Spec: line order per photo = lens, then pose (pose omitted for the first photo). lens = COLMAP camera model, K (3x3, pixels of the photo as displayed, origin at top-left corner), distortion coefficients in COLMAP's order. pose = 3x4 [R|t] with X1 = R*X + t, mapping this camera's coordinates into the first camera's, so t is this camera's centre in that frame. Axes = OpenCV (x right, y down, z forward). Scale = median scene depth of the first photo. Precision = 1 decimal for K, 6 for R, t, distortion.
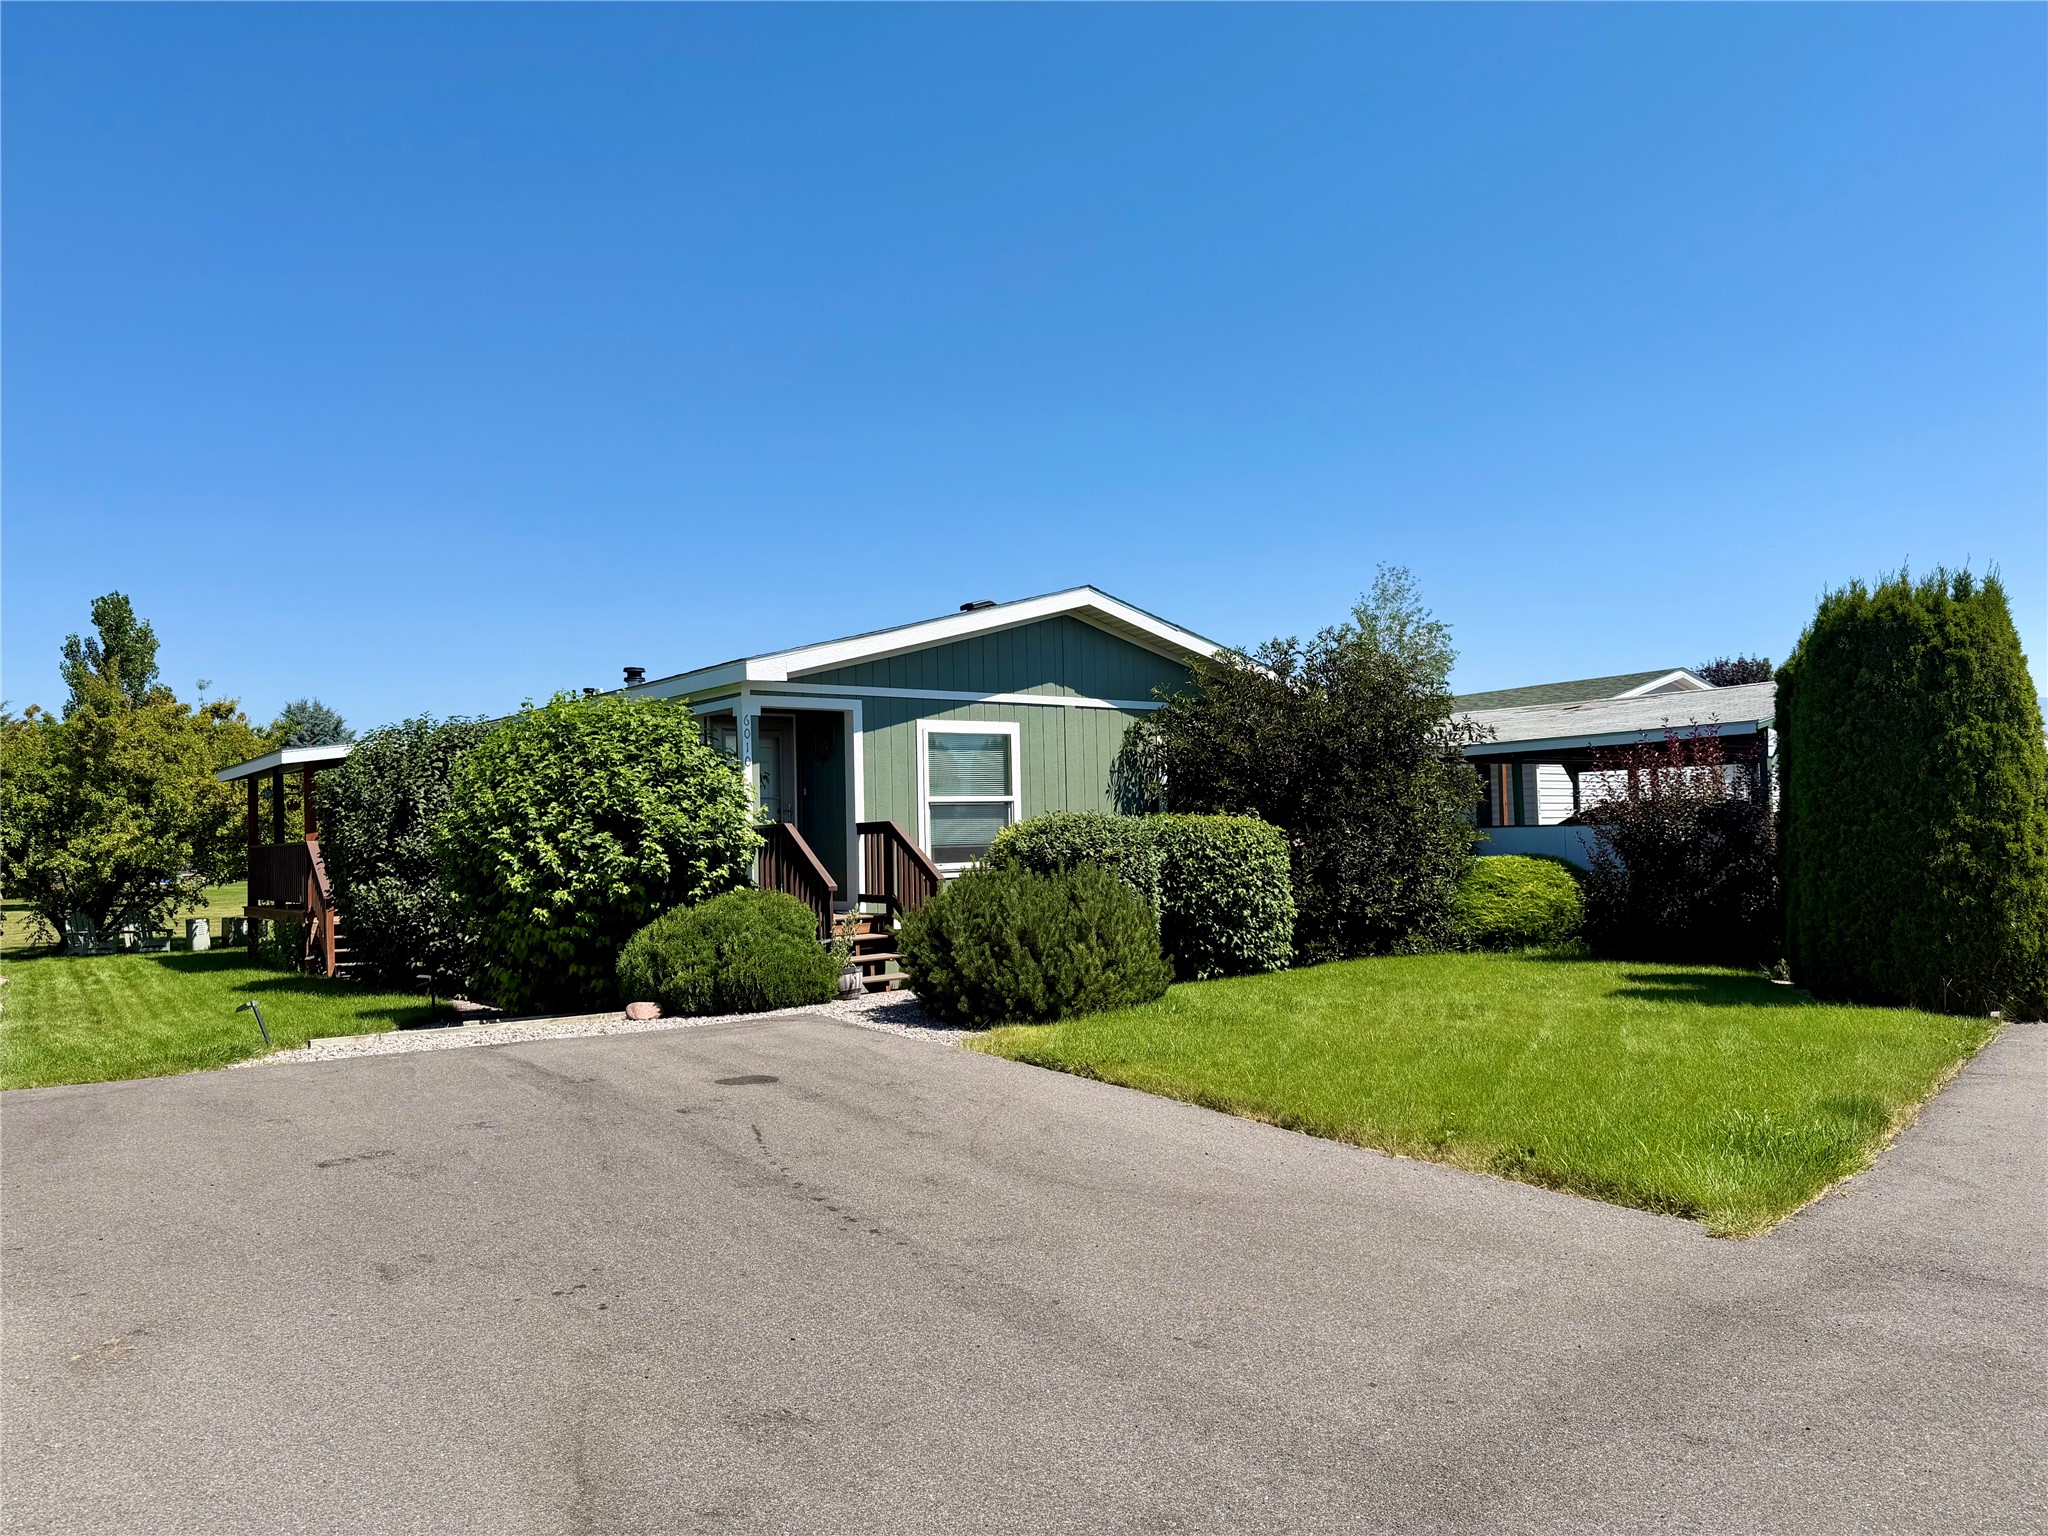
lens RADIAL K [[1456.2, 0, 1024.0], [0, 1456.2, 768.0], [0, 0, 1]] dist [0.016019, 0.002596]
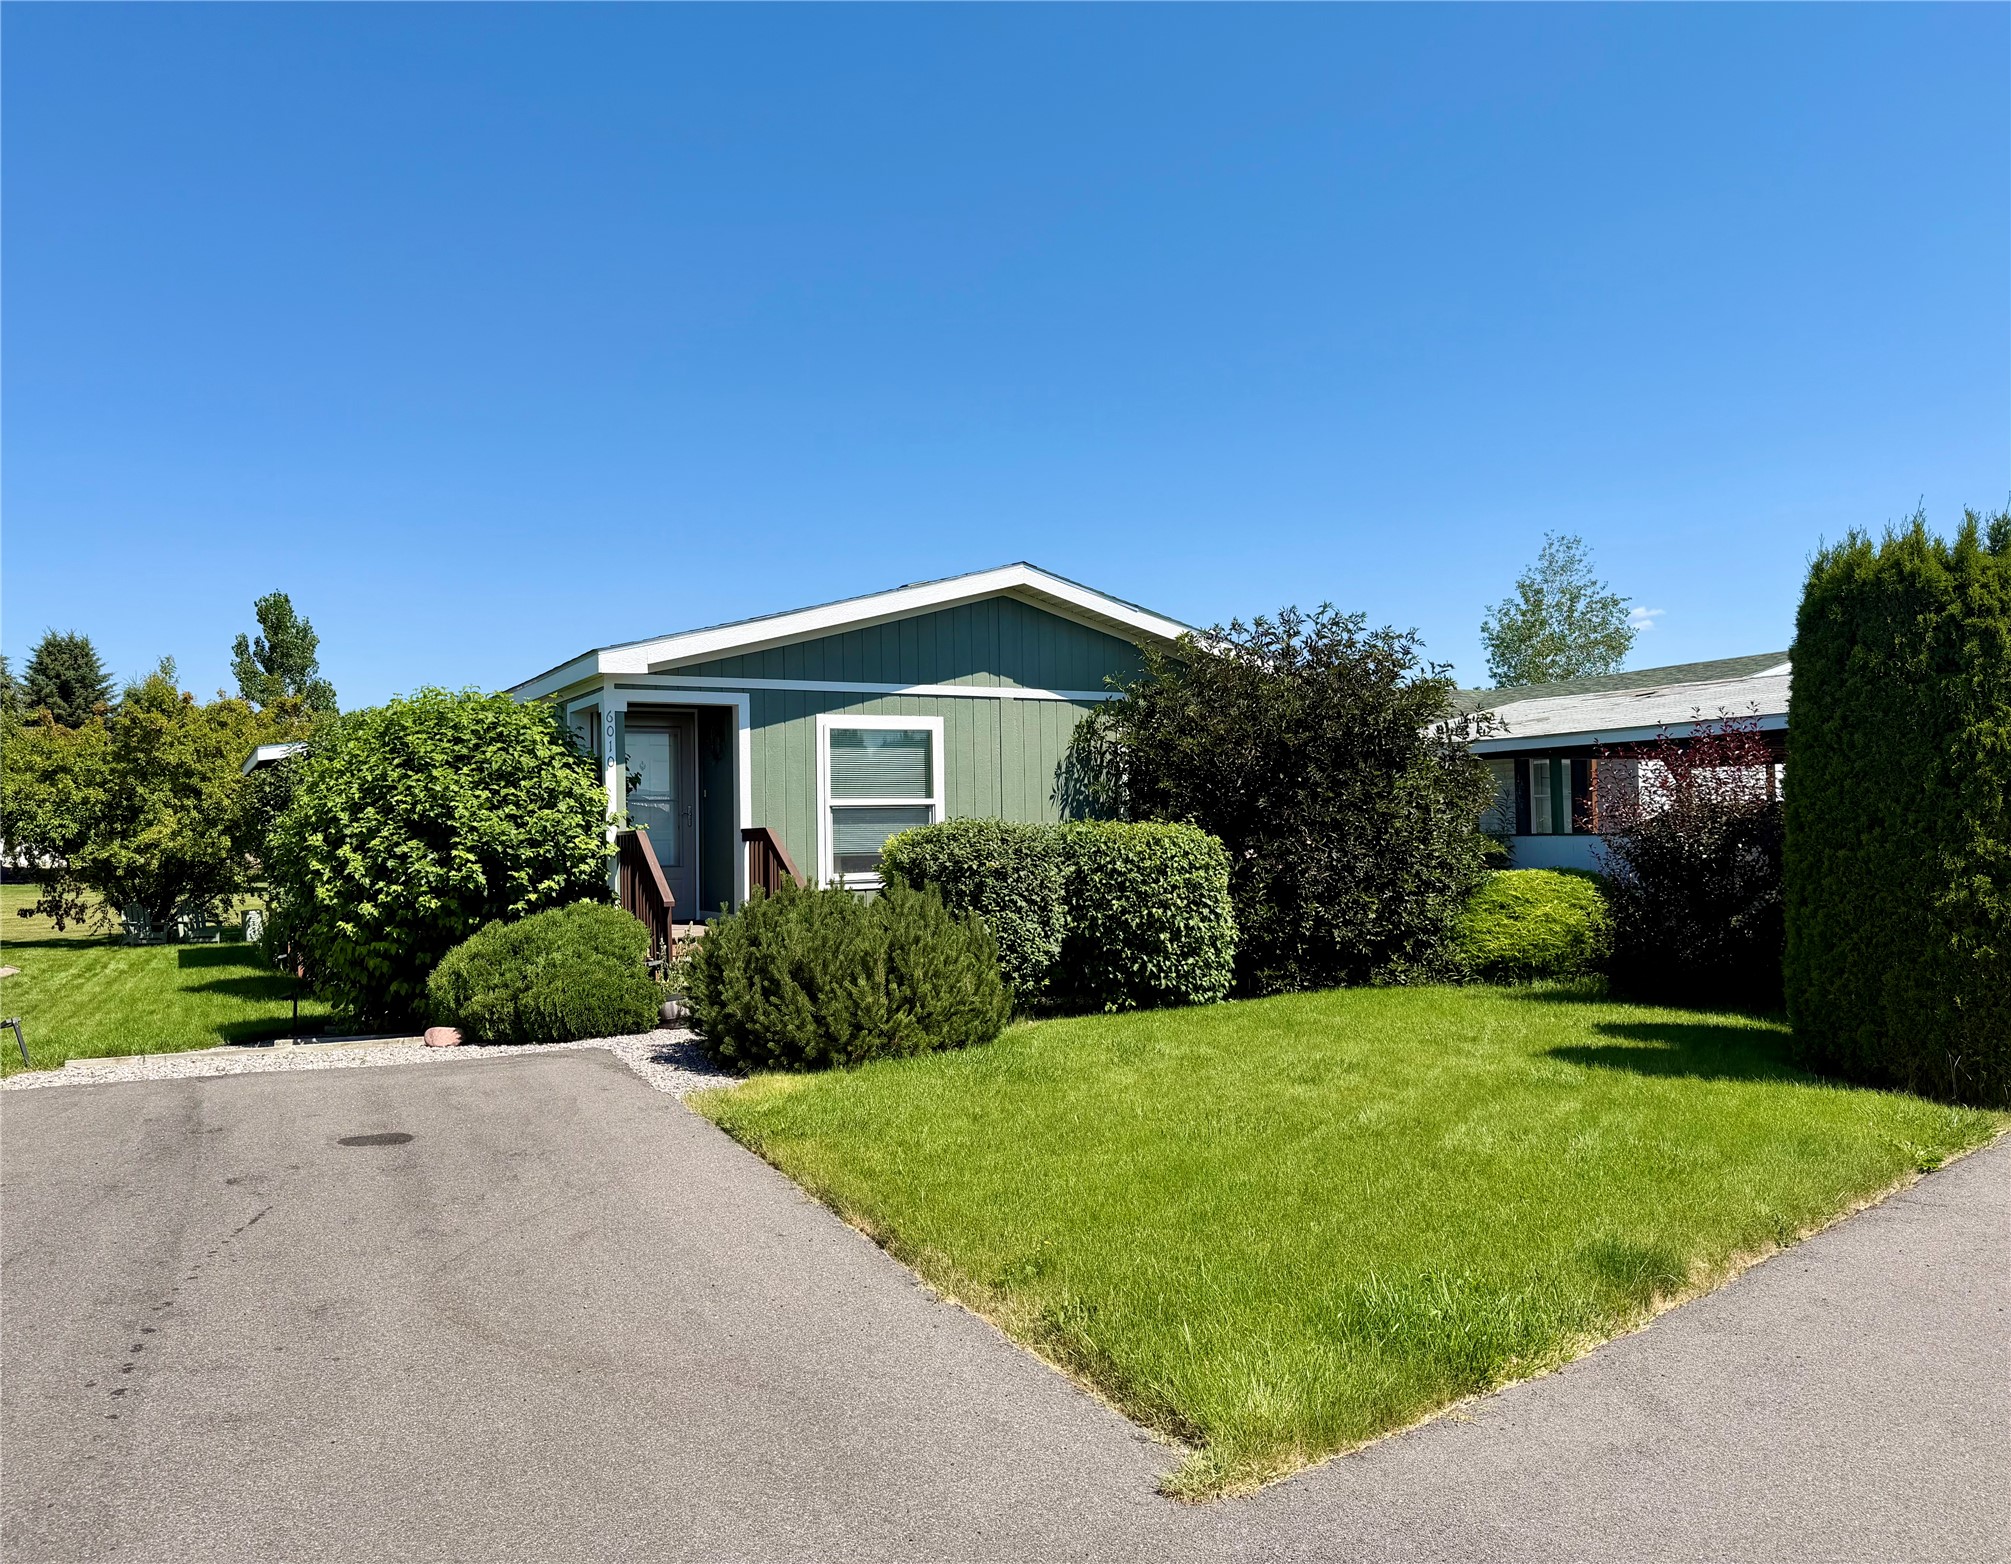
lens RADIAL K [[1467.5, 0, 1005.5], [0, 1467.5, 782.0], [0, 0, 1]] dist [0.016197, -0.007653]
pose [[0.986352, 0.002336, -0.164631, 0.203201], [0.000801, 0.999819, 0.018984, -0.008917], [0.164646, -0.018856, 0.986173, 0.127463]]
